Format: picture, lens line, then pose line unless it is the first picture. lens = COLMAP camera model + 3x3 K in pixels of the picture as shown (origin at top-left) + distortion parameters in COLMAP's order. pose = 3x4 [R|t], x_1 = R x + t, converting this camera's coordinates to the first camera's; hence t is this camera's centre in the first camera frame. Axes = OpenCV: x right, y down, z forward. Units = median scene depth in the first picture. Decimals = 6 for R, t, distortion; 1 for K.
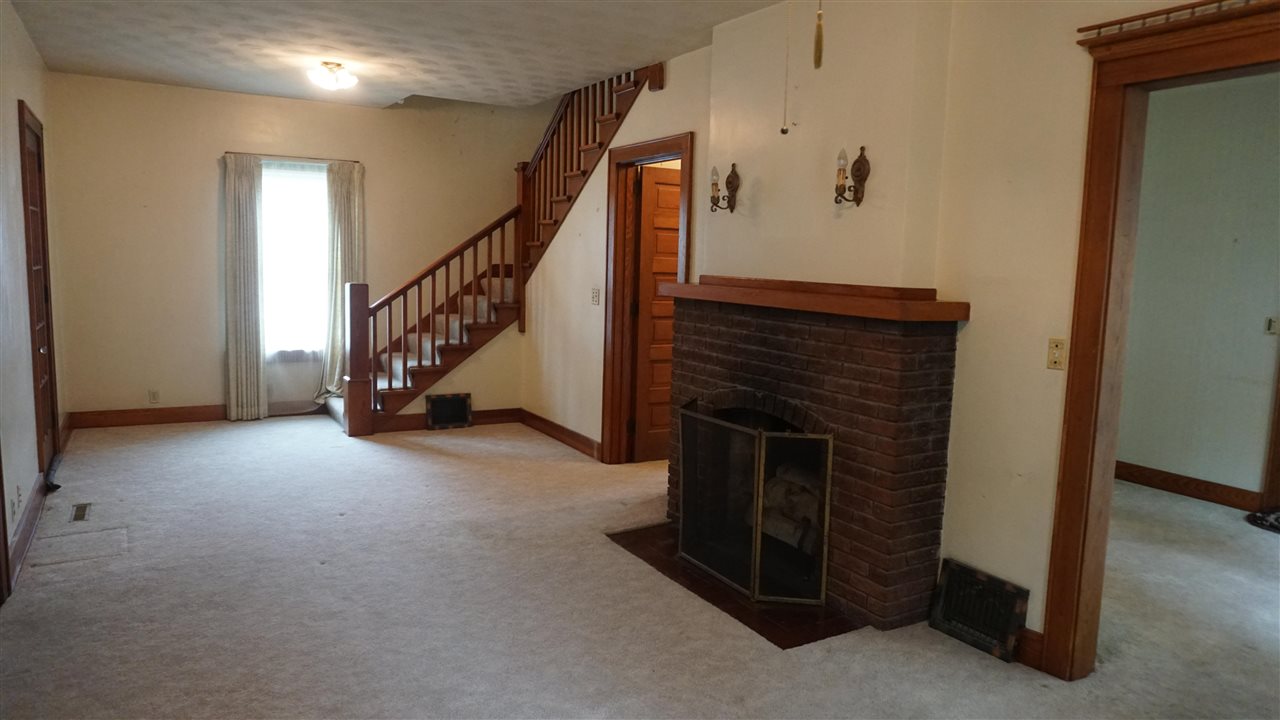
lens RADIAL K [[851.5, 0, 638.7], [0, 851.5, 357.4], [0, 0, 1]] dist [-0.035834, 0.019777]
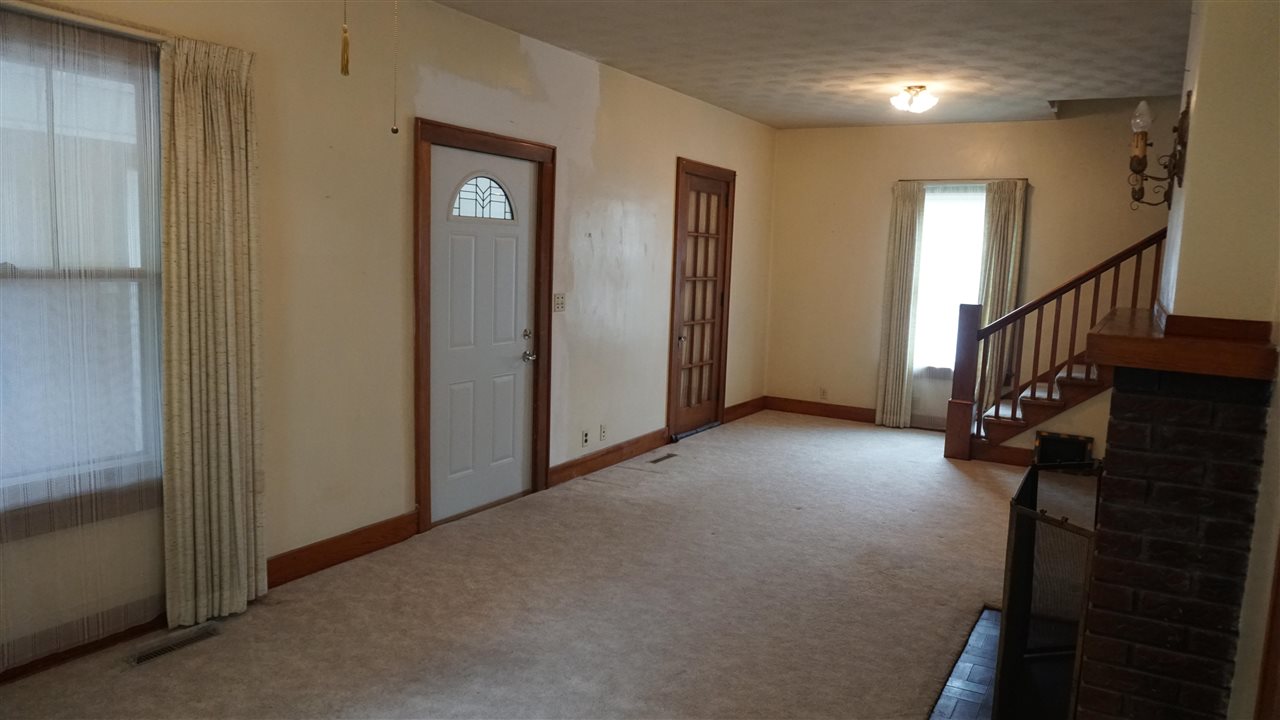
lens RADIAL K [[851.5, 0, 648.9], [0, 851.5, 367.9], [0, 0, 1]] dist [-0.035834, 0.019777]
pose [[0.493824, 0.100961, -0.863681, 0.508602], [-0.121644, 0.991491, 0.046350, -0.021237], [0.861011, 0.082173, 0.501904, 0.294157]]
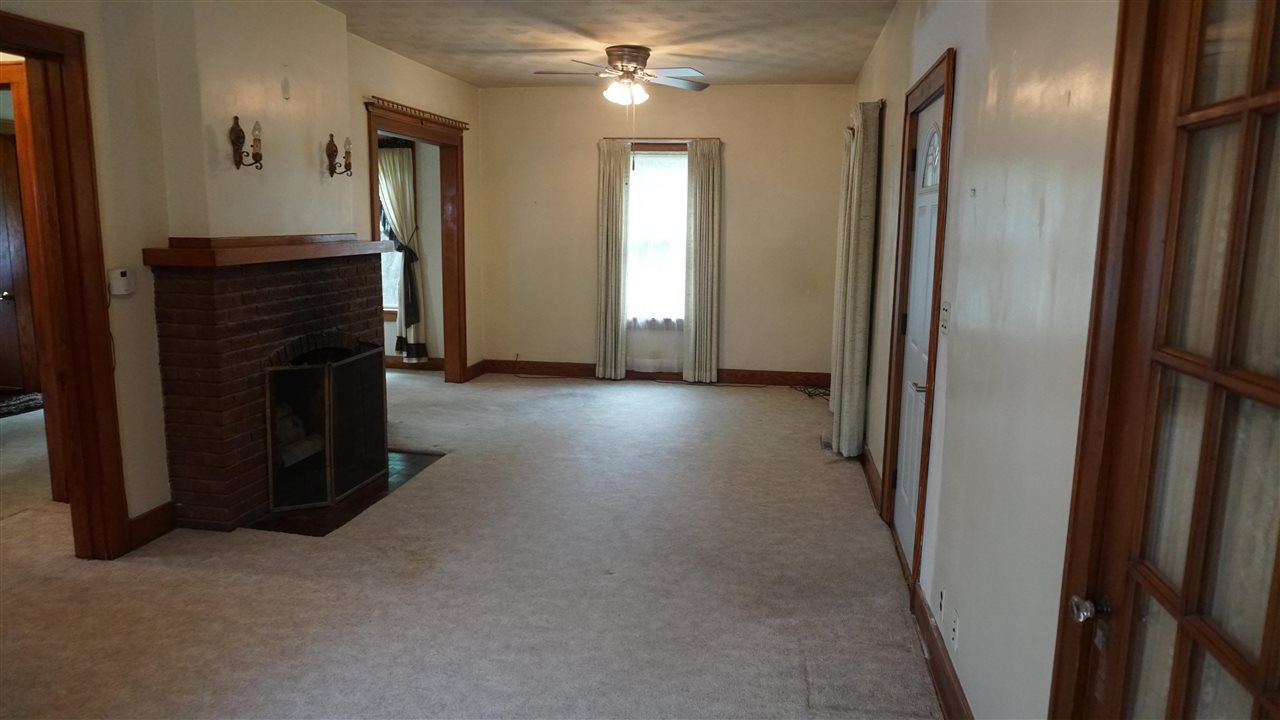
lens RADIAL K [[851.5, 0, 638.6], [0, 851.5, 354.7], [0, 0, 1]] dist [-0.035834, 0.019777]
pose [[-0.772260, -0.141329, 0.619387, -0.841670], [0.037062, 0.963260, 0.266002, -0.203460], [-0.634224, 0.228379, -0.738649, 1.451605]]
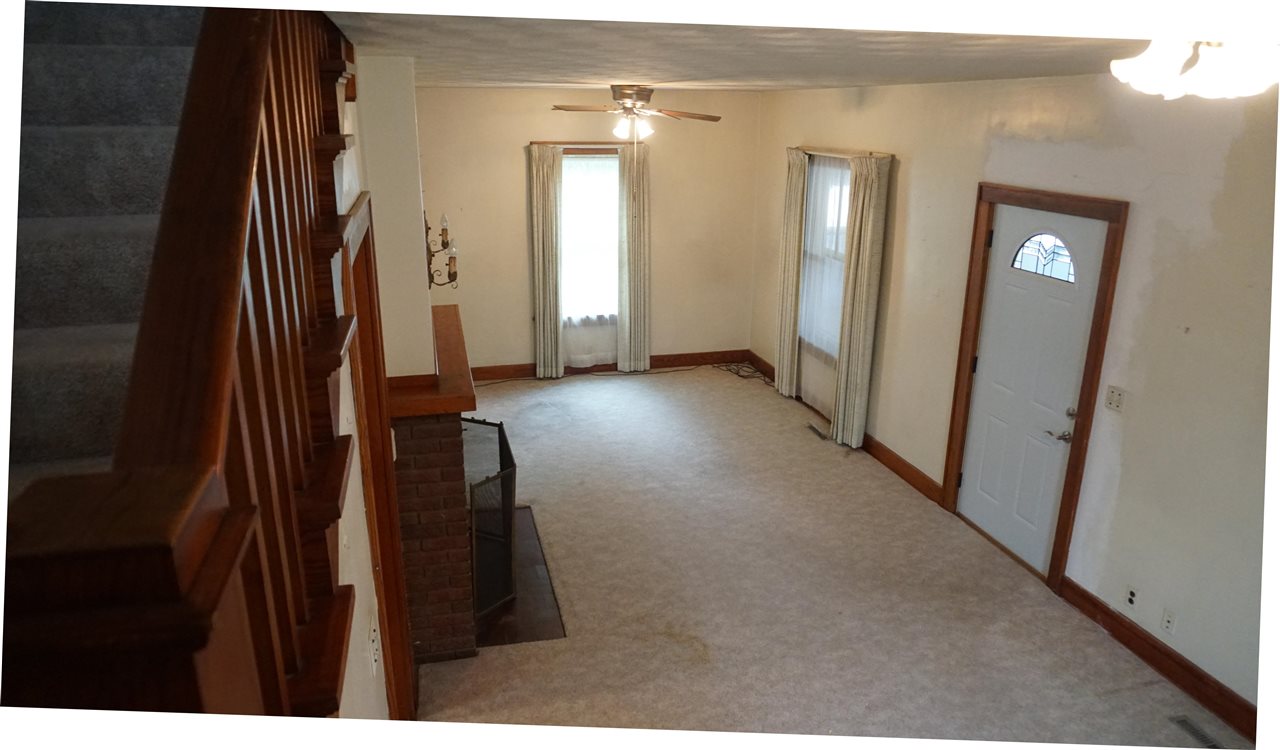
lens RADIAL K [[836.5, 0, 647.6], [0, 836.5, 372.7], [0, 0, 1]] dist [-0.025578, 0.006738]
pose [[-0.964283, -0.115045, 0.238586, -0.322520], [-0.006756, 0.911141, 0.412040, -0.446660], [-0.264789, 0.395711, -0.879375, 1.725721]]
